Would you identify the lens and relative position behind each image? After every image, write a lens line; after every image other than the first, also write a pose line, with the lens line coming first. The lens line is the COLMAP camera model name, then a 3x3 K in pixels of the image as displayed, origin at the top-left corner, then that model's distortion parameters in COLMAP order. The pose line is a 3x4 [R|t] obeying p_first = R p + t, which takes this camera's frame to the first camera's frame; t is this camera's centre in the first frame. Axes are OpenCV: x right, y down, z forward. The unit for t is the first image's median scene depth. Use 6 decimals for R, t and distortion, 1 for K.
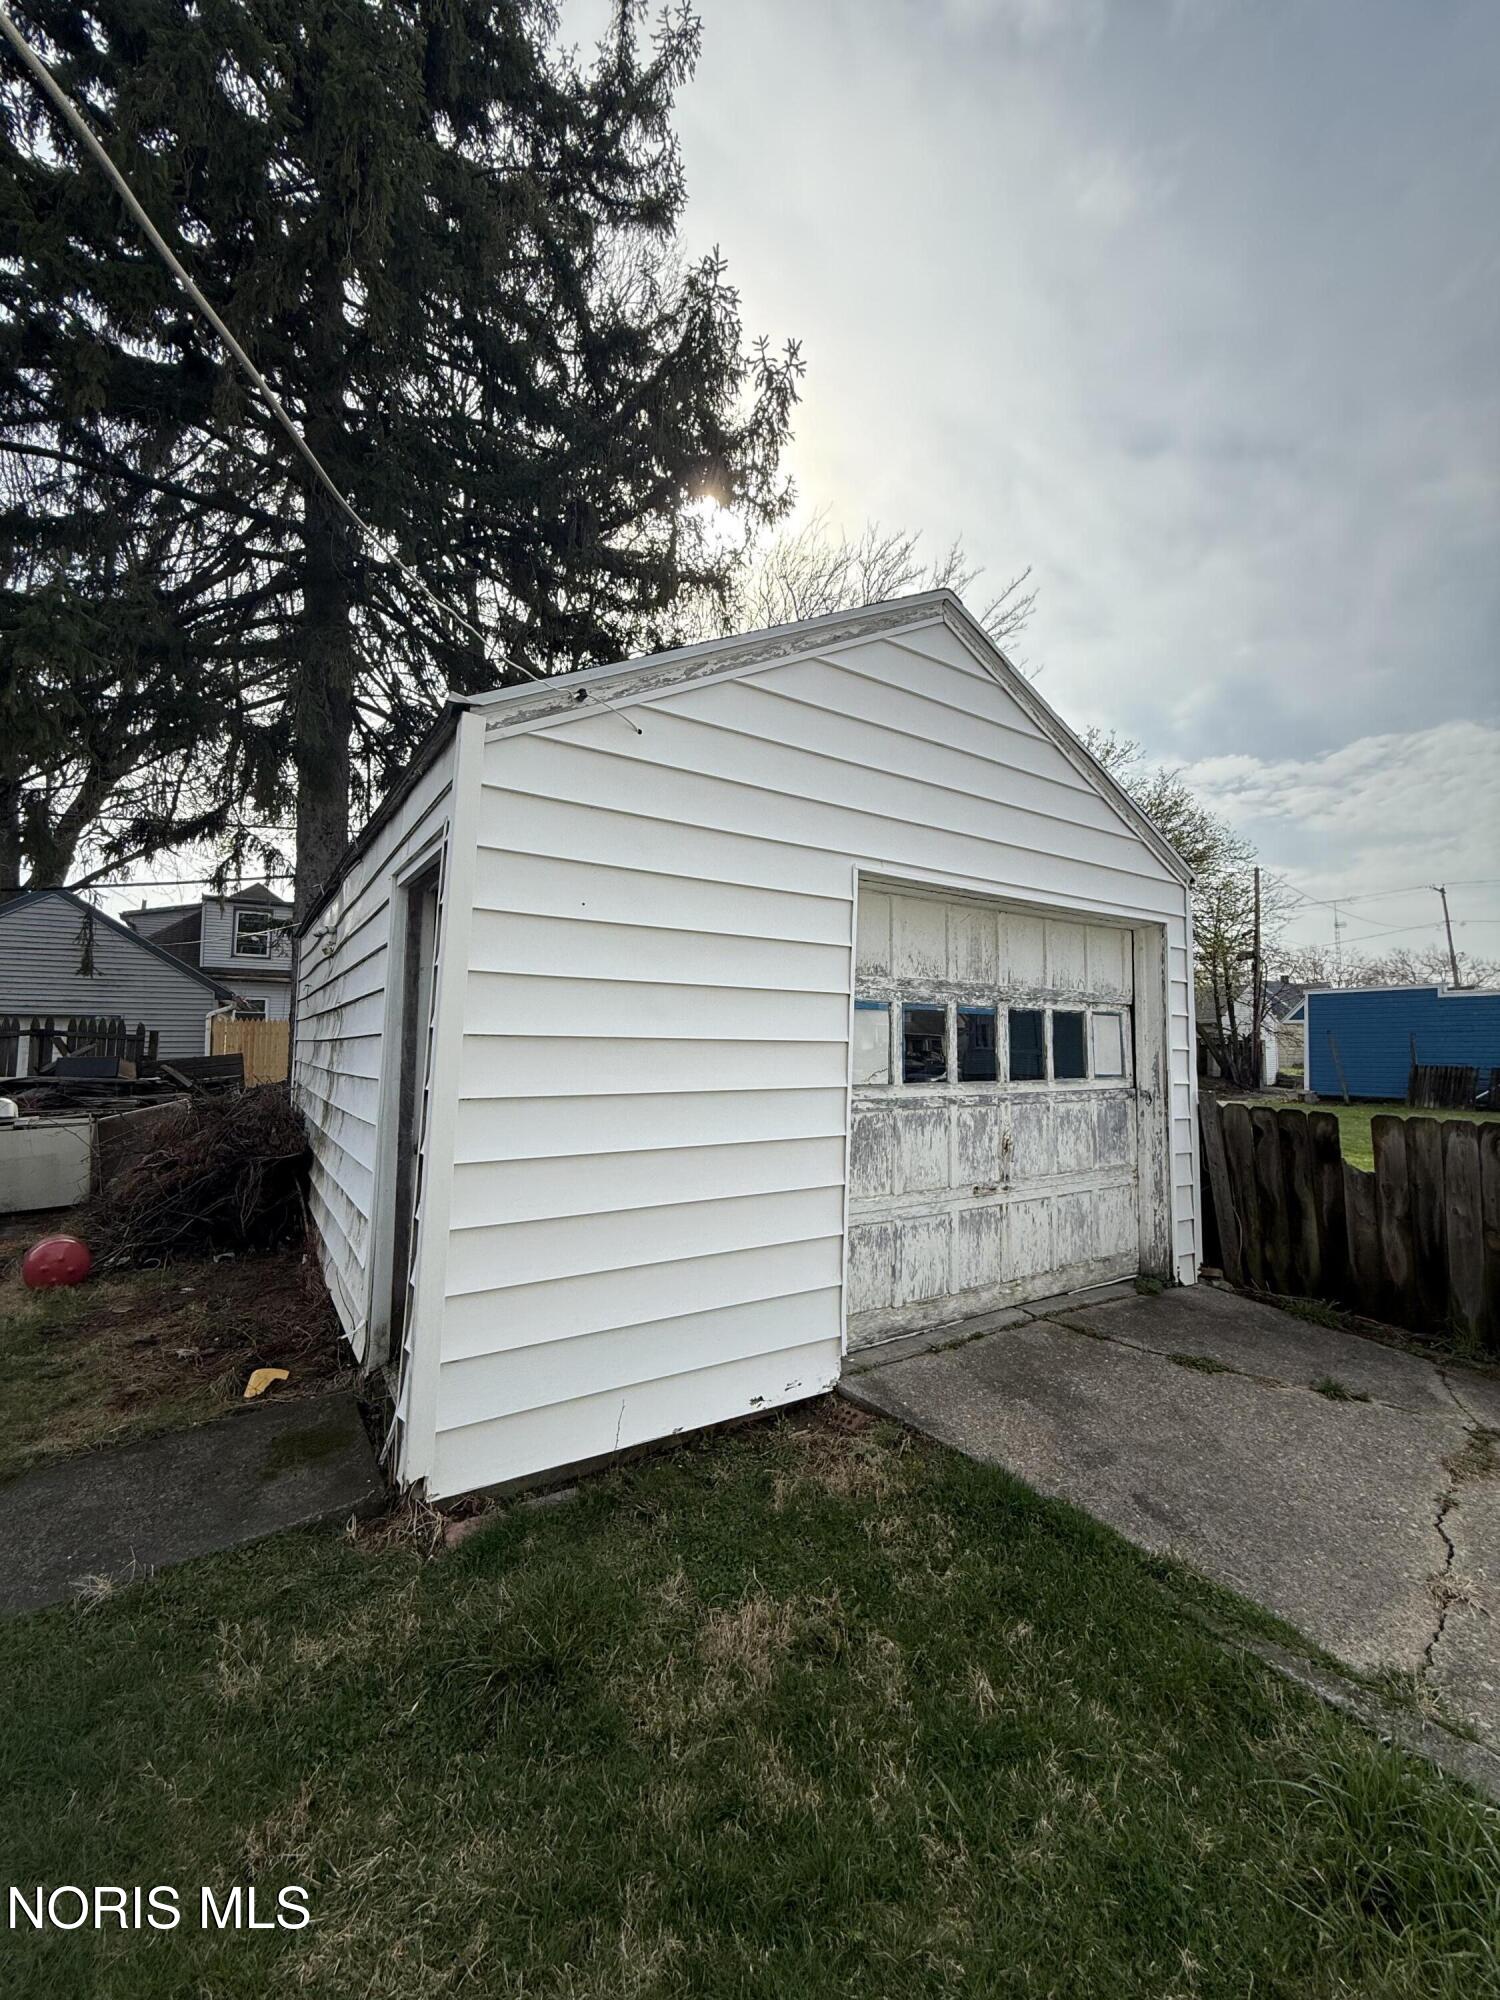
lens RADIAL K [[797.3, 0, 751.3], [0, 797.3, 998.1], [0, 0, 1]] dist [0.001120, -0.000329]
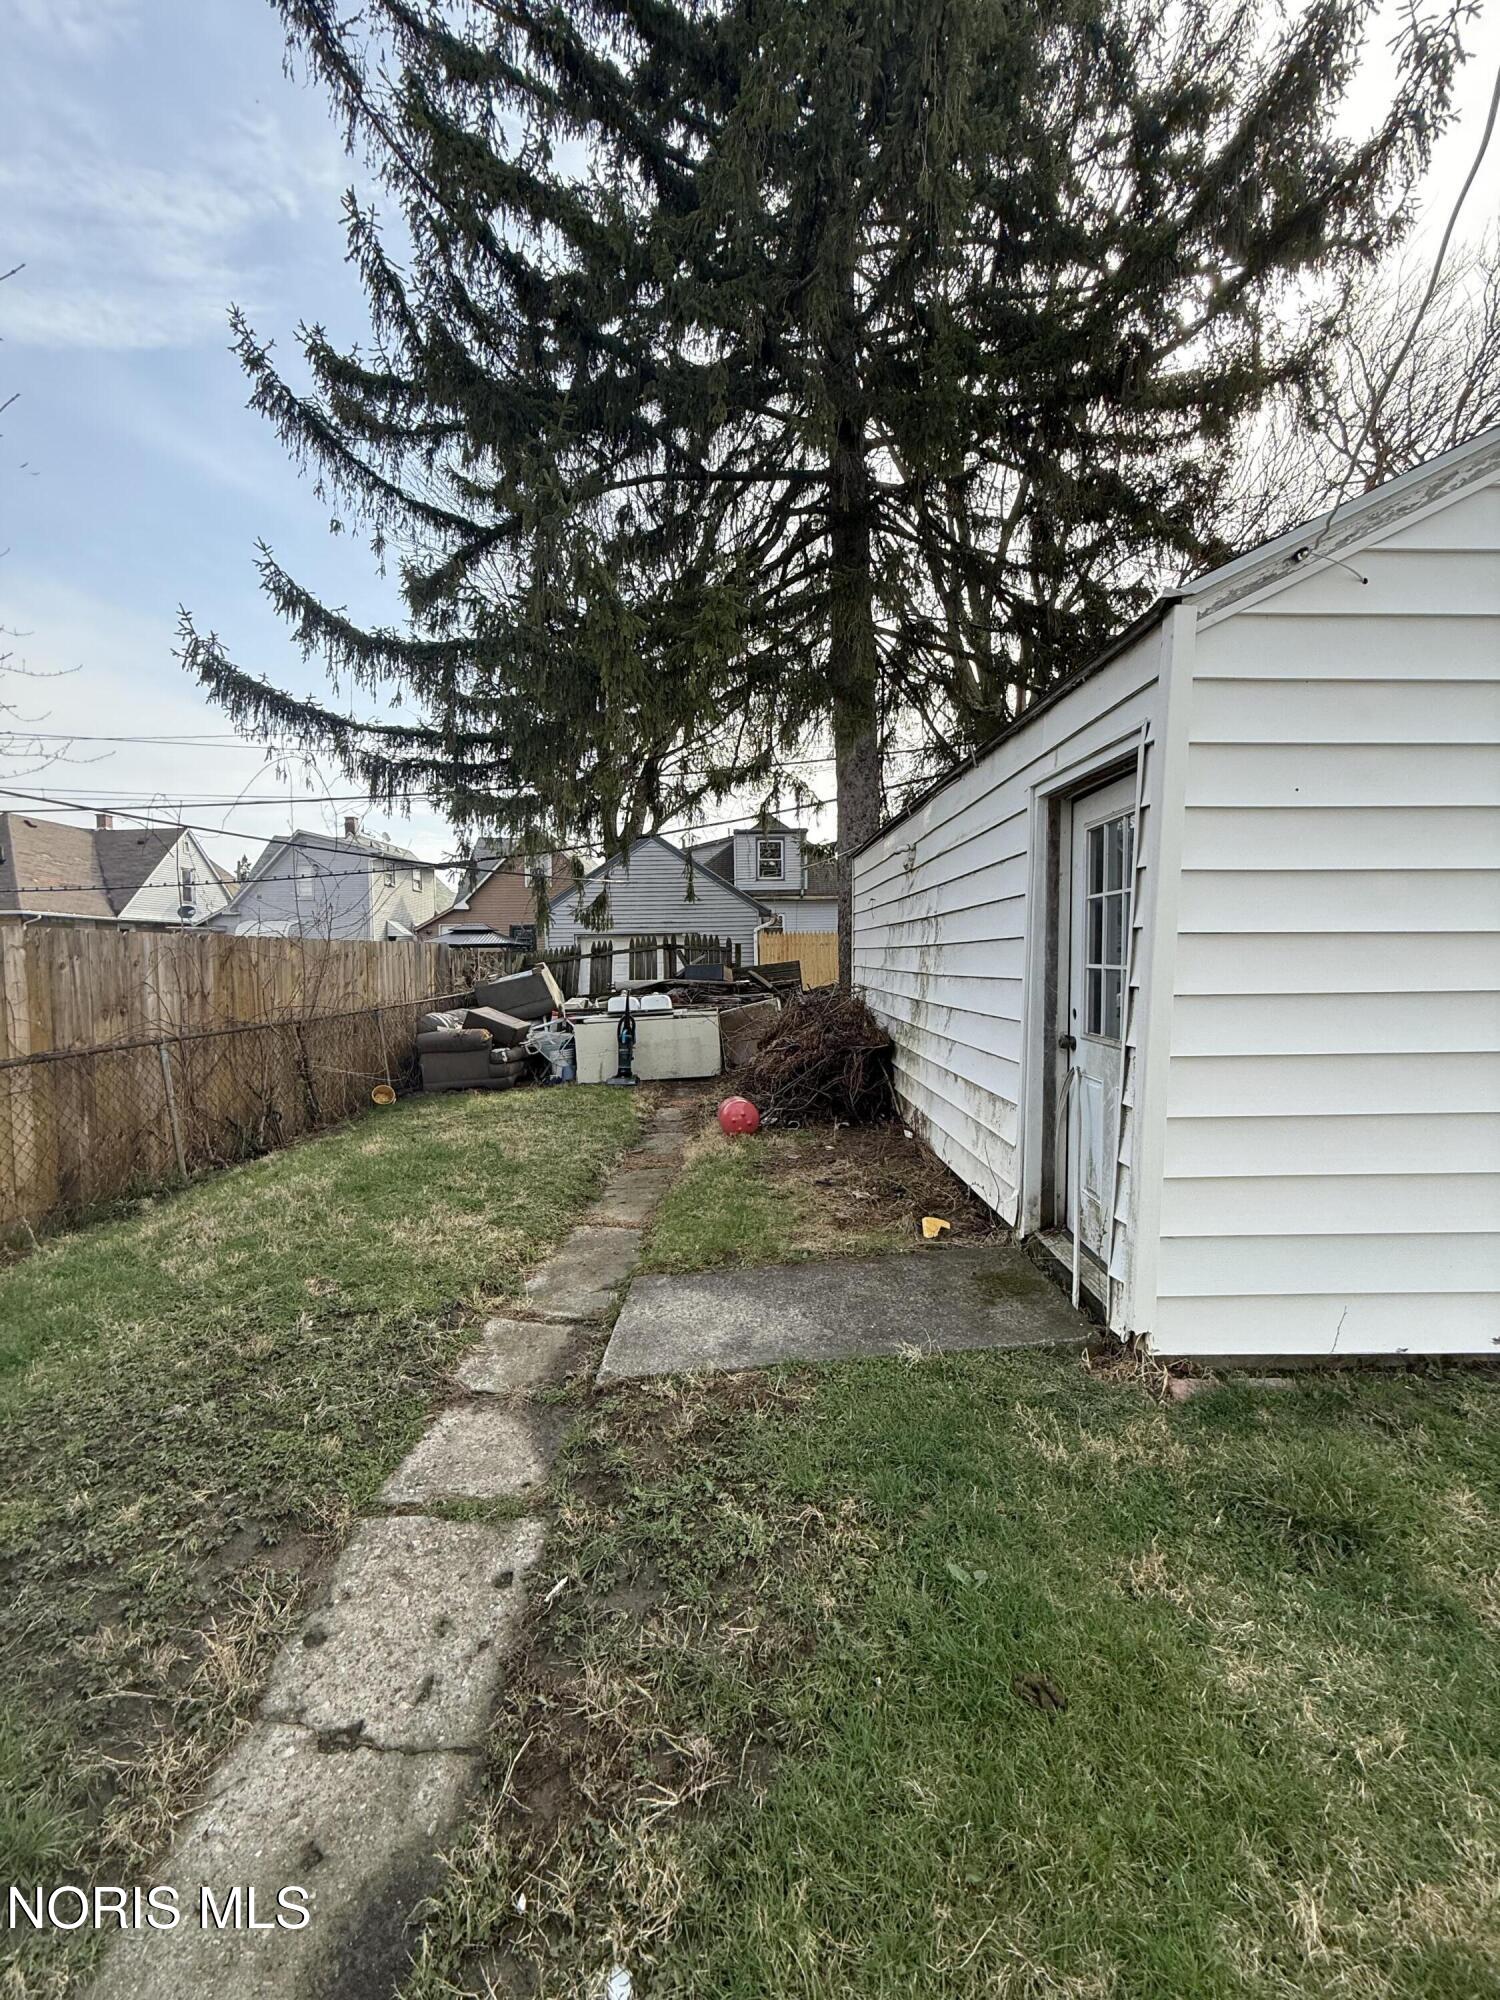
lens RADIAL K [[797.3, 0, 752.5], [0, 797.3, 998.3], [0, 0, 1]] dist [0.001120, -0.000329]
pose [[0.848568, 0.014801, -0.528879, -0.176661], [0.046907, 0.993568, 0.103067, -0.001304], [0.527003, -0.112267, 0.842416, -0.103145]]
